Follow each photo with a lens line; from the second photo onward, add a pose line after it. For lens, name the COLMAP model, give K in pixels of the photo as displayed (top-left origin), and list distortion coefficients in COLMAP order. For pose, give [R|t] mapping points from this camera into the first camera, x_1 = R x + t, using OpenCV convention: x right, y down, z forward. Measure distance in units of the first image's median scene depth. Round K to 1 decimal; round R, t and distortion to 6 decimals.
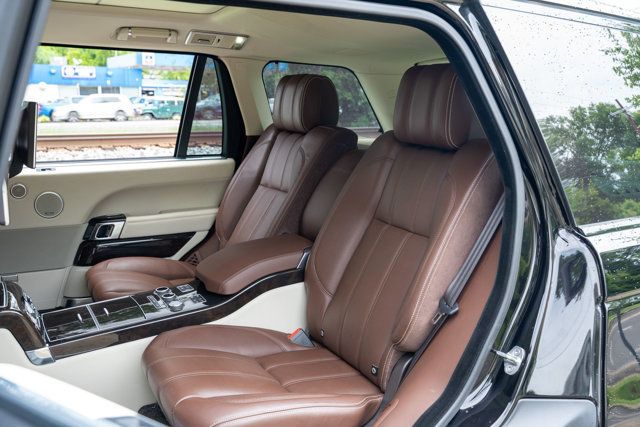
lens RADIAL K [[636.6, 0, 319.8], [0, 636.6, 209.5], [0, 0, 1]] dist [0.003851, 0.000000]
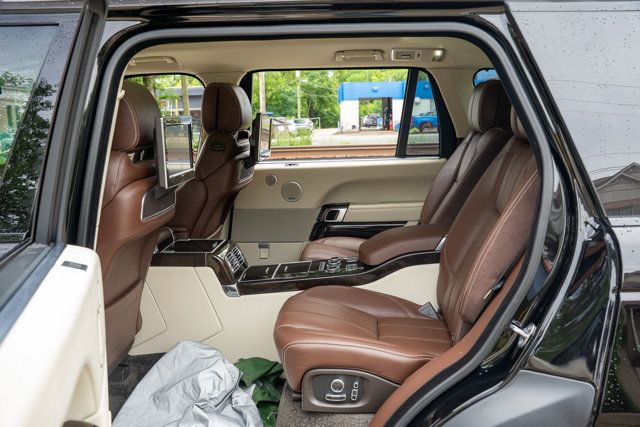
lens RADIAL K [[636.6, 0, 322.6], [0, 636.6, 217.8], [0, 0, 1]] dist [0.003851, 0.000000]
pose [[0.836778, 0.057669, -0.544497, 0.328928], [-0.059648, 0.998121, 0.014047, 0.023015], [0.544283, 0.020724, 0.838645, -0.057056]]
